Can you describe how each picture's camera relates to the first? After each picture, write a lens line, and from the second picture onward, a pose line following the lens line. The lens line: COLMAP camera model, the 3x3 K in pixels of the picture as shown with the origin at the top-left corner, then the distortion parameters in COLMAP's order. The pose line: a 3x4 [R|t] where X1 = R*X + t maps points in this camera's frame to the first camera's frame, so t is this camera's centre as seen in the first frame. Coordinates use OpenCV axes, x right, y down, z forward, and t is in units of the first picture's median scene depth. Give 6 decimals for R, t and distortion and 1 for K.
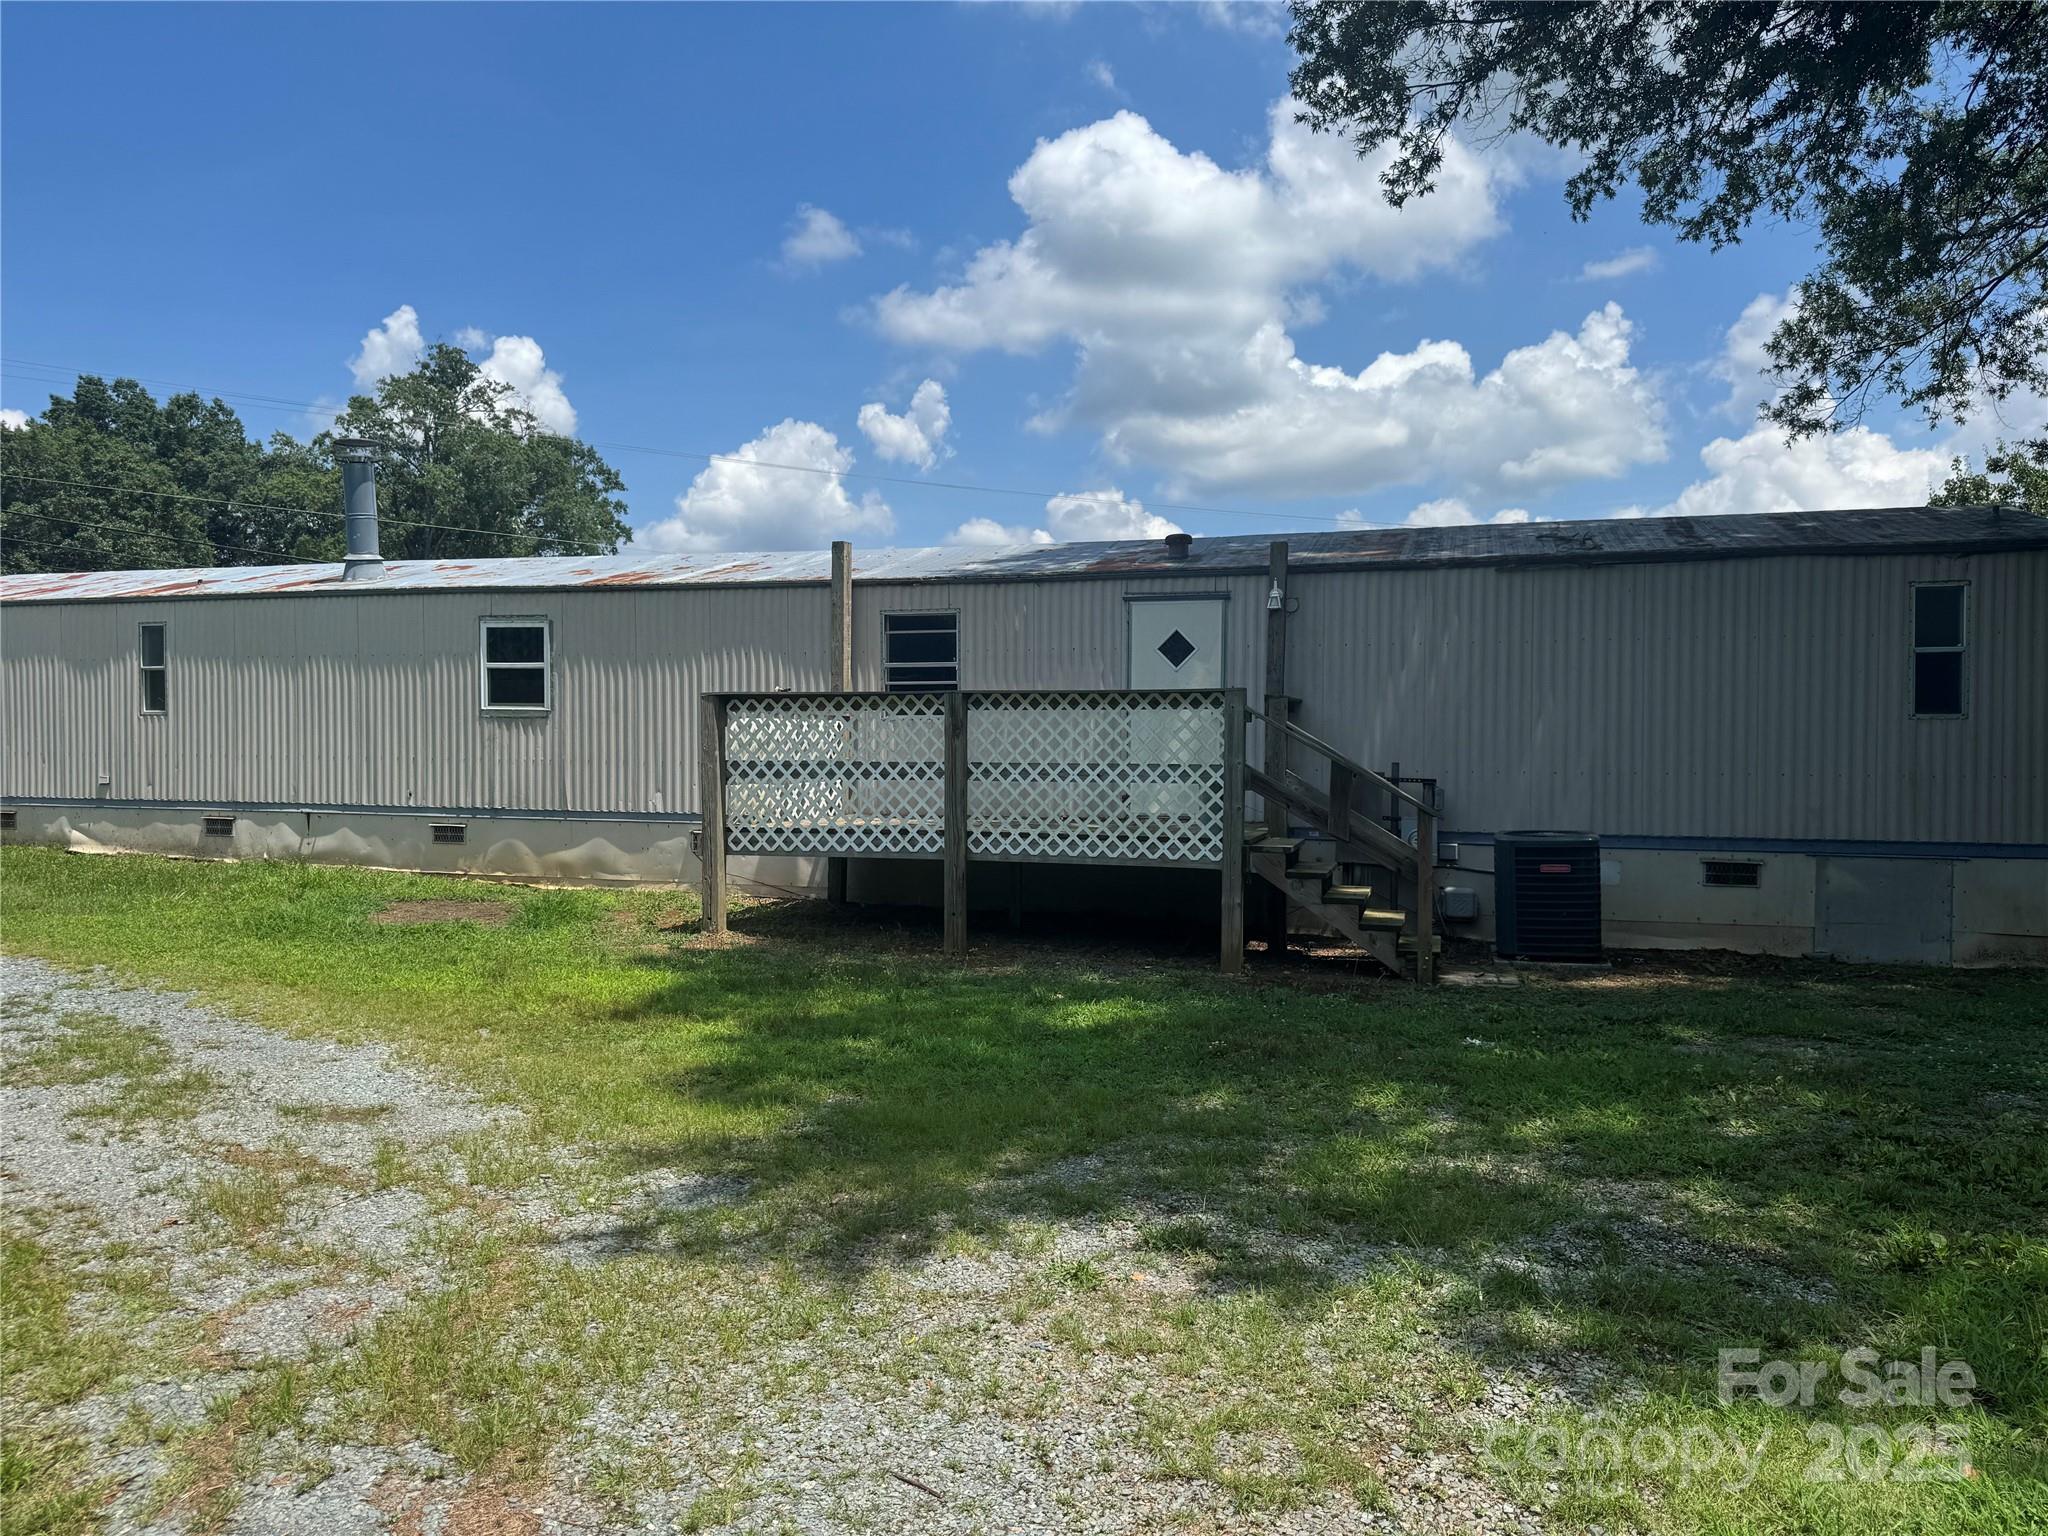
lens RADIAL K [[1458.4, 0, 1033.9], [0, 1458.4, 762.5], [0, 0, 1]] dist [0.128243, -0.170503]
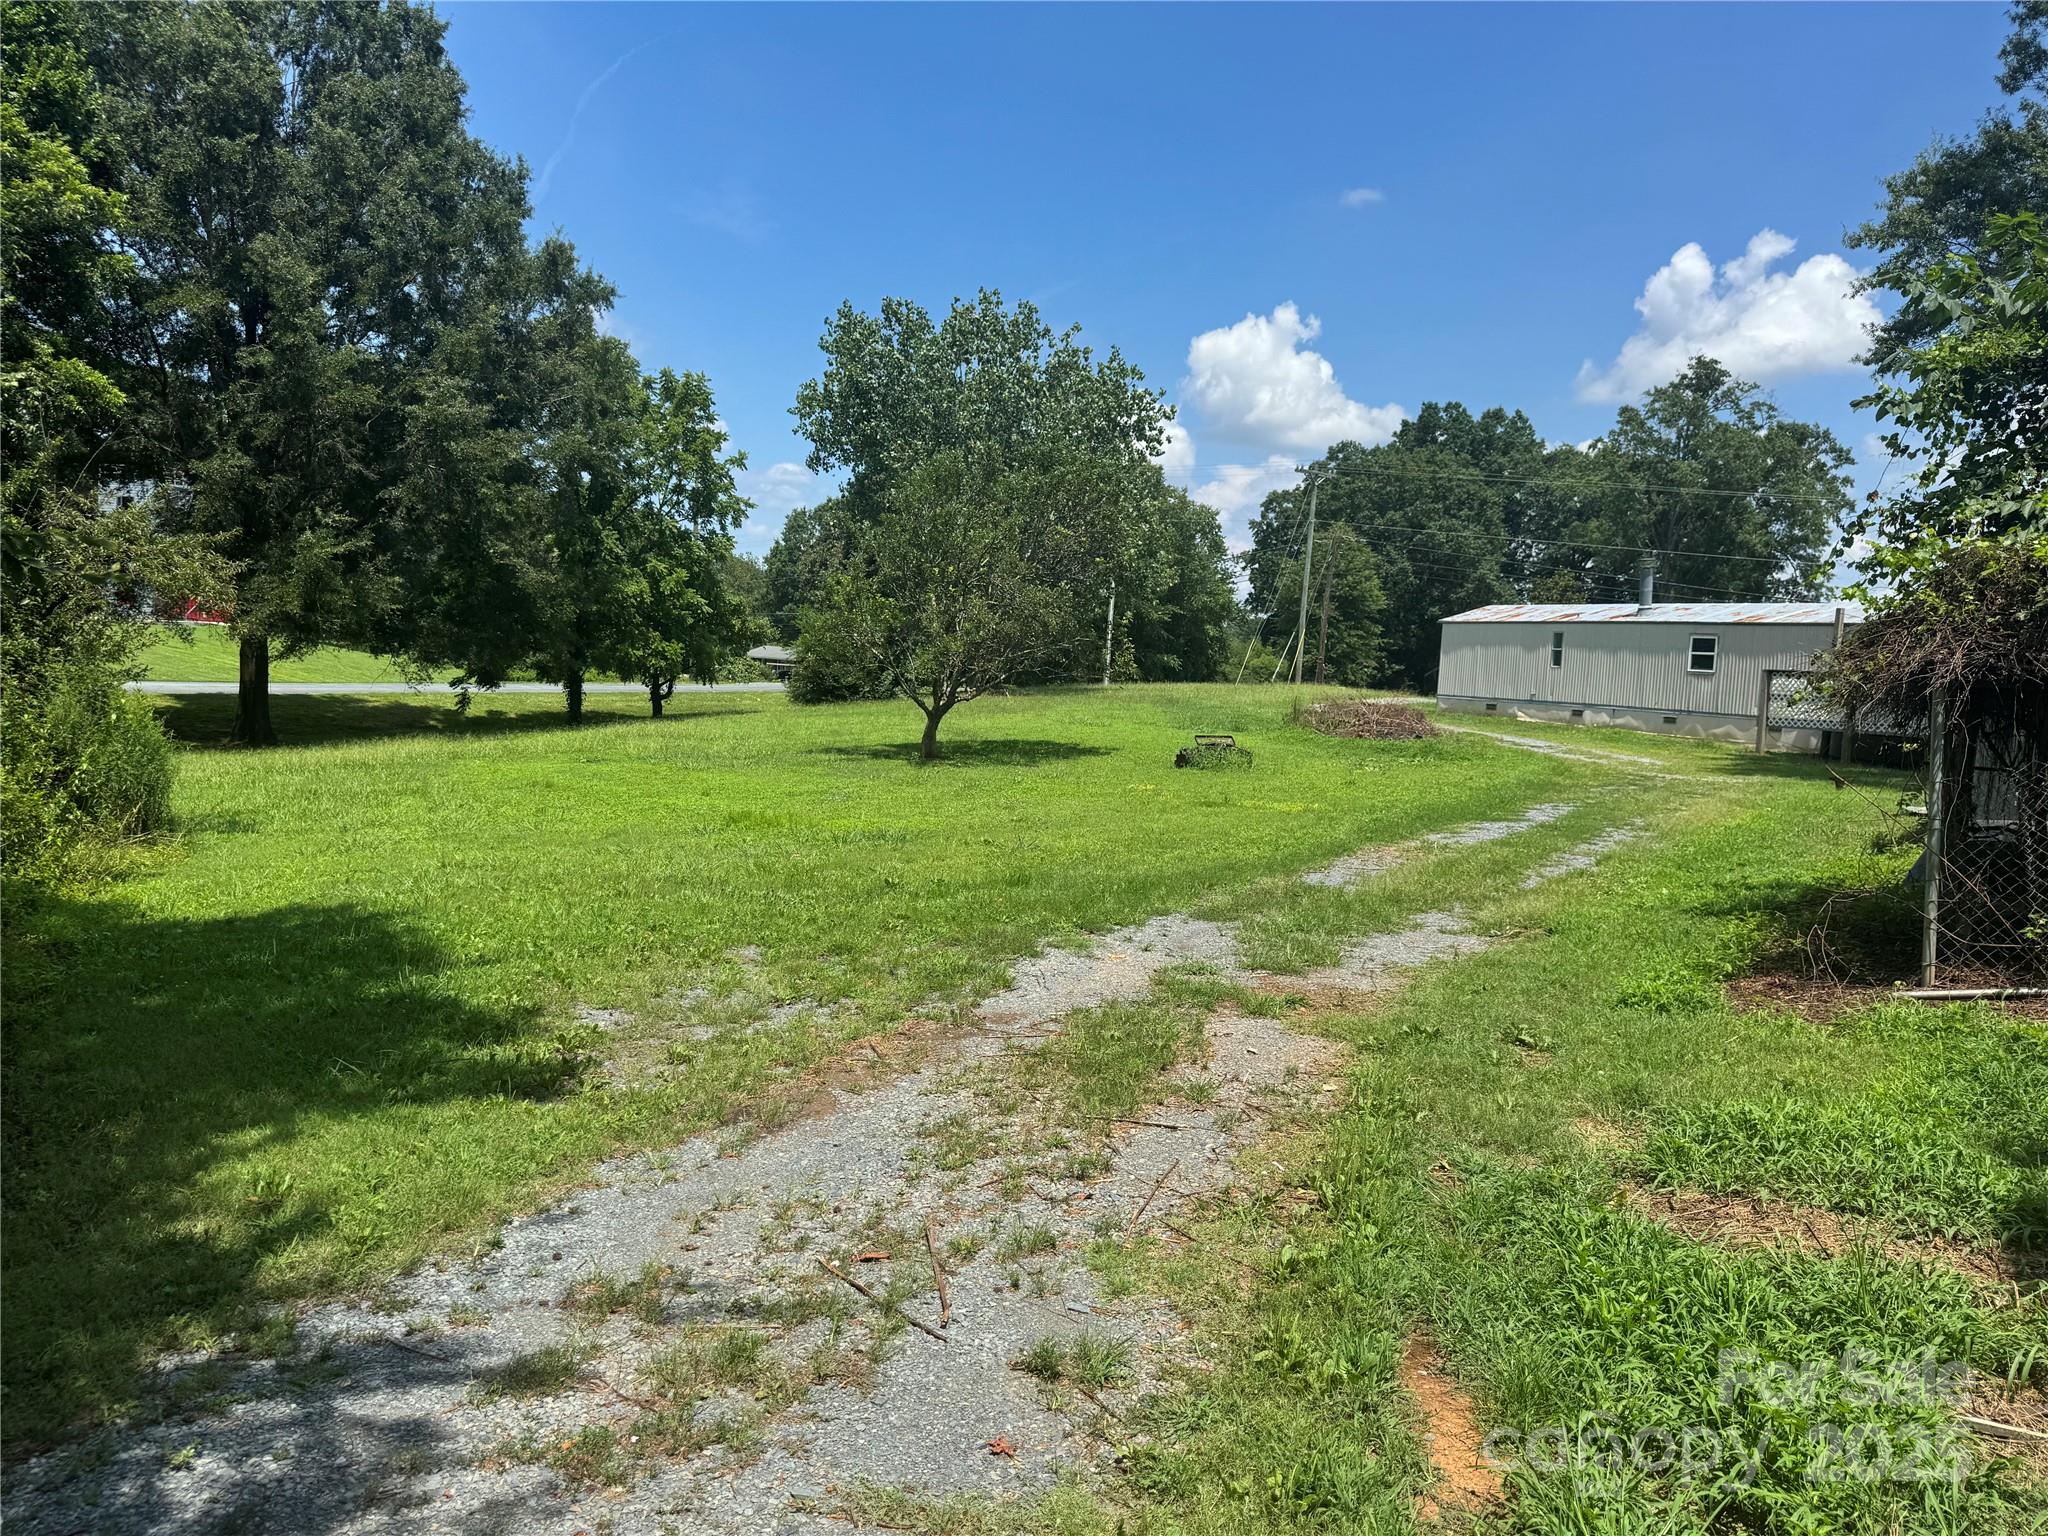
lens RADIAL K [[1458.4, 0, 1033.9], [0, 1458.4, 762.5], [0, 0, 1]] dist [0.128243, -0.170503]
pose [[0.707864, 0.083875, -0.701352, 0.592295], [-0.056873, 0.996469, 0.061766, 0.025017], [0.704056, -0.003834, 0.710134, -1.493728]]
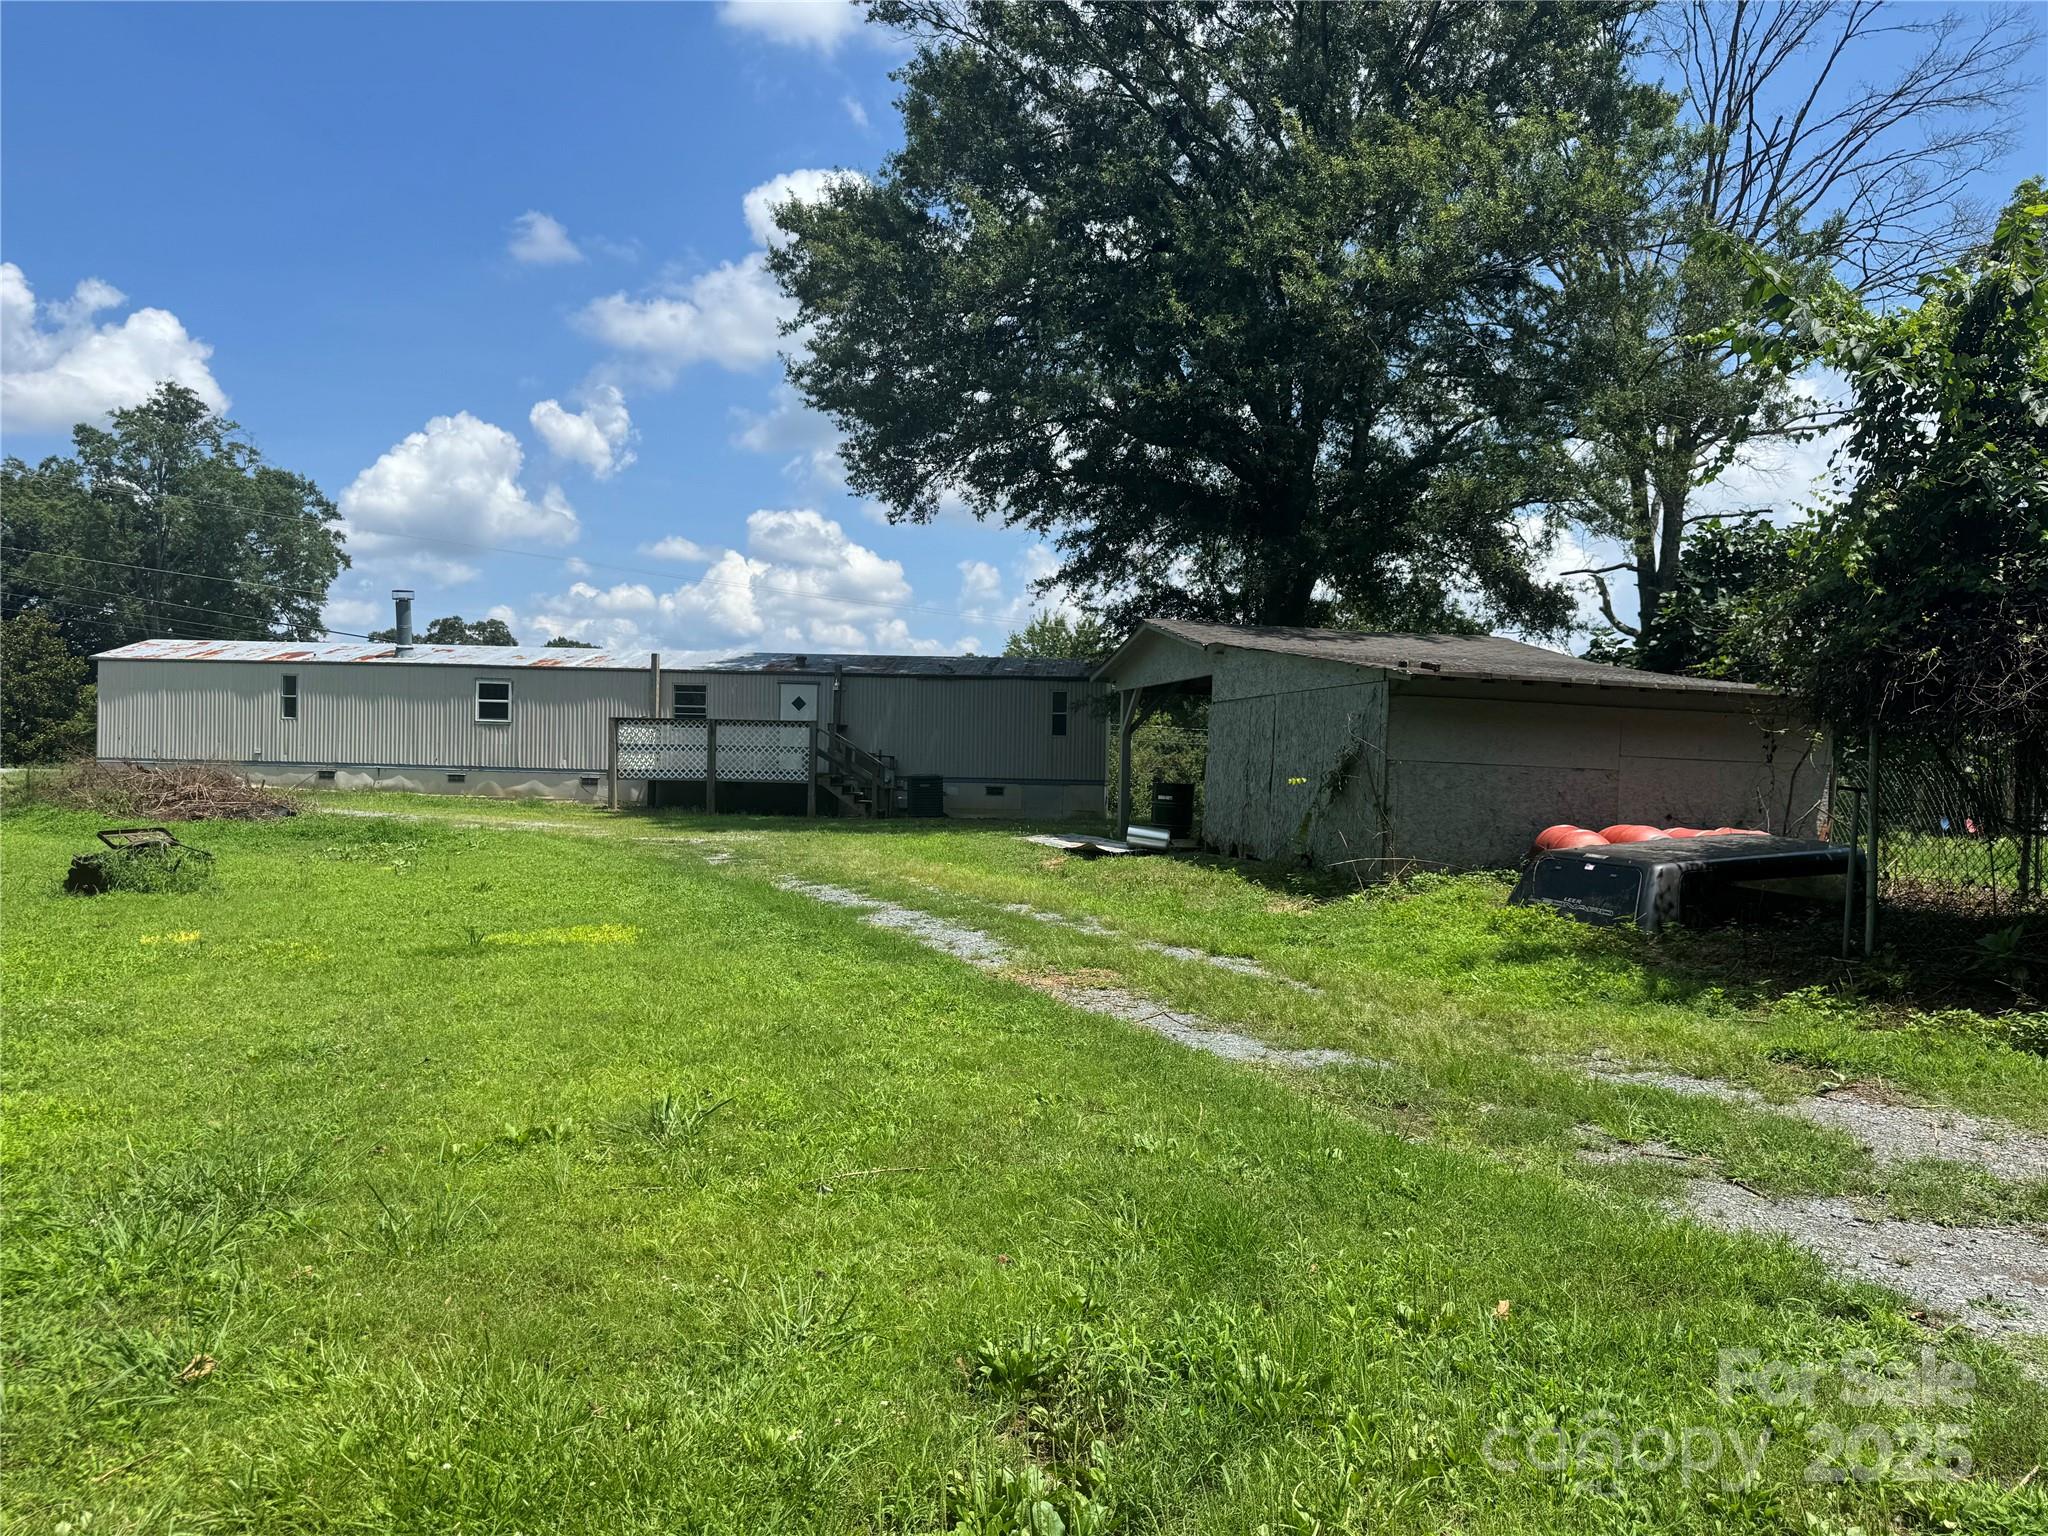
lens RADIAL K [[1458.4, 0, 1033.9], [0, 1458.4, 762.5], [0, 0, 1]] dist [0.128243, -0.170503]
pose [[0.977265, 0.017473, 0.211299, -0.029948], [-0.014210, 0.999755, -0.016950, 0.048599], [-0.211544, 0.013562, 0.977274, -1.249421]]
